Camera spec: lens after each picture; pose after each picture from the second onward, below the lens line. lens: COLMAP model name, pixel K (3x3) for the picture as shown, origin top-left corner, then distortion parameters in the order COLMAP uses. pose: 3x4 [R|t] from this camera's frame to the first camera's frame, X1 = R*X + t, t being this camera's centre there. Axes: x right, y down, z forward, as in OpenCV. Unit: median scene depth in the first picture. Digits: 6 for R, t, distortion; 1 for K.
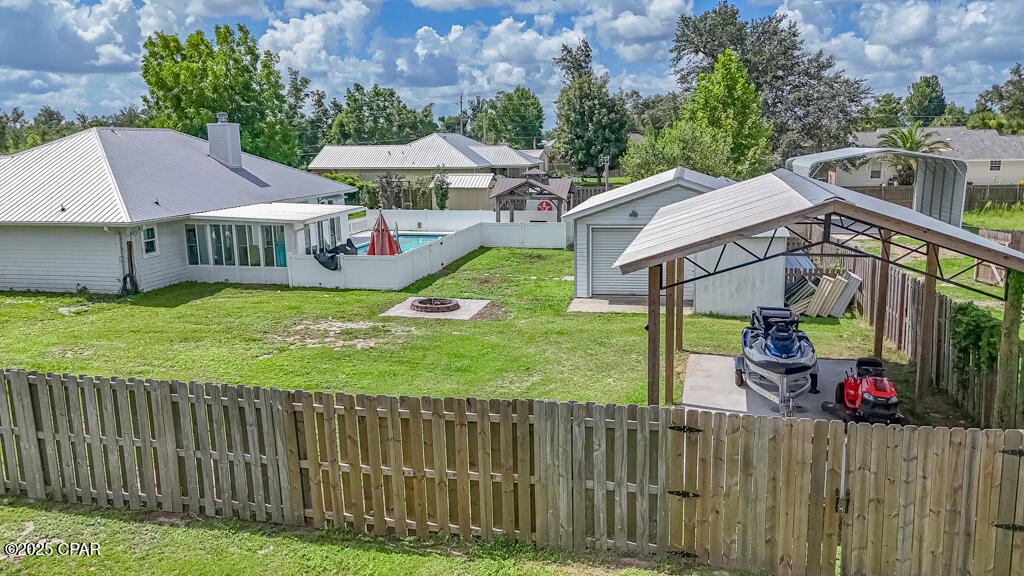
lens RADIAL K [[751.5, 0, 513.7], [0, 751.5, 283.7], [0, 0, 1]] dist [0.055071, -0.054153]
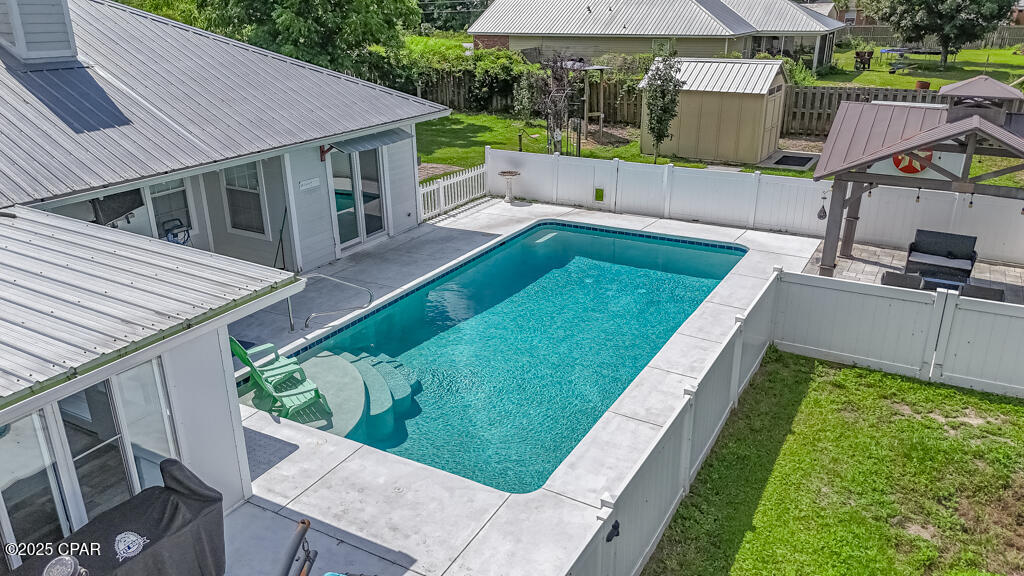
lens RADIAL K [[751.5, 0, 513.7], [0, 751.5, 283.7], [0, 0, 1]] dist [0.055071, -0.054153]
pose [[0.957793, 0.105064, -0.267569, -0.038261], [-0.055569, 0.980929, 0.186256, -0.075795], [0.282035, -0.163526, 0.945365, 0.417747]]
